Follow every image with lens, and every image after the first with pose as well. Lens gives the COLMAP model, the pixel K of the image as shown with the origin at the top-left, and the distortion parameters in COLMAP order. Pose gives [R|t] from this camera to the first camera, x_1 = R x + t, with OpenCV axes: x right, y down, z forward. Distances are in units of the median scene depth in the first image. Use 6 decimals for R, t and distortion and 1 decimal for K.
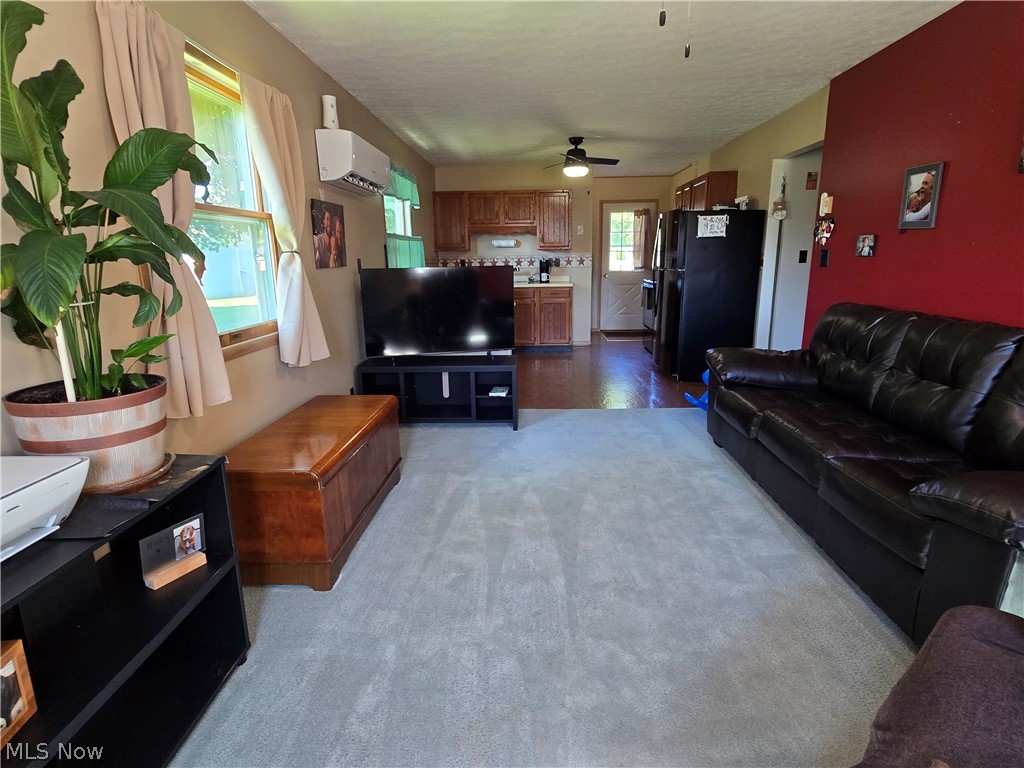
lens RADIAL K [[535.8, 0, 511.7], [0, 535.8, 380.6], [0, 0, 1]] dist [-0.004917, -0.001521]
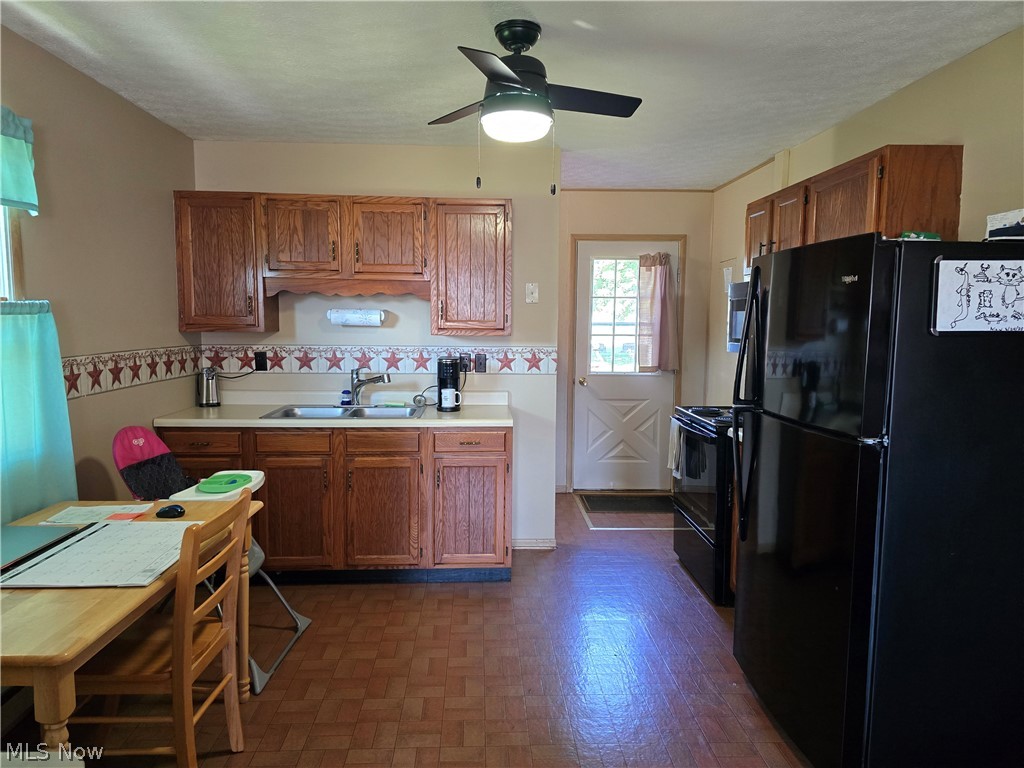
lens RADIAL K [[691.6, 0, 510.5], [0, 691.6, 384.9], [0, 0, 1]] dist [0.073824, -0.003438]
pose [[0.995737, 0.015455, 0.090932, 0.086965], [-0.003337, 0.991252, -0.131937, -0.189900], [-0.092175, 0.131072, 0.987078, 0.651871]]
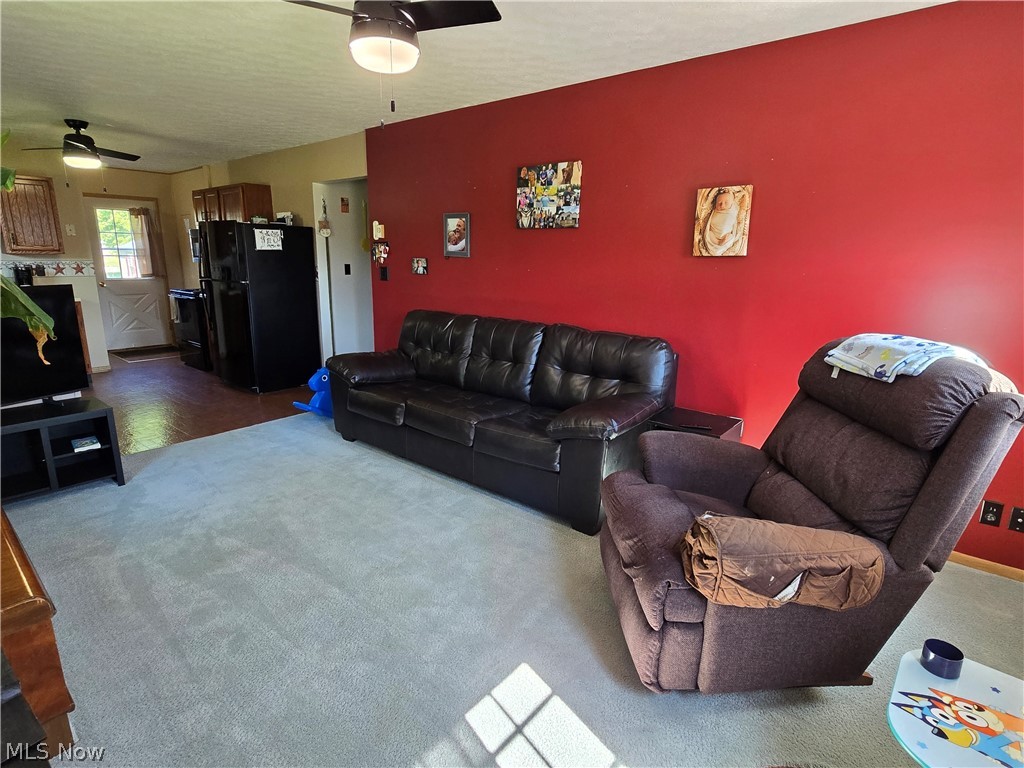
lens RADIAL K [[535.8, 0, 511.7], [0, 535.8, 380.6], [0, 0, 1]] dist [-0.004917, -0.001521]
pose [[0.603887, -0.158051, 0.781243, -0.192801], [0.156376, 0.984588, 0.078314, -0.027920], [-0.781580, 0.074875, 0.619295, 0.012763]]
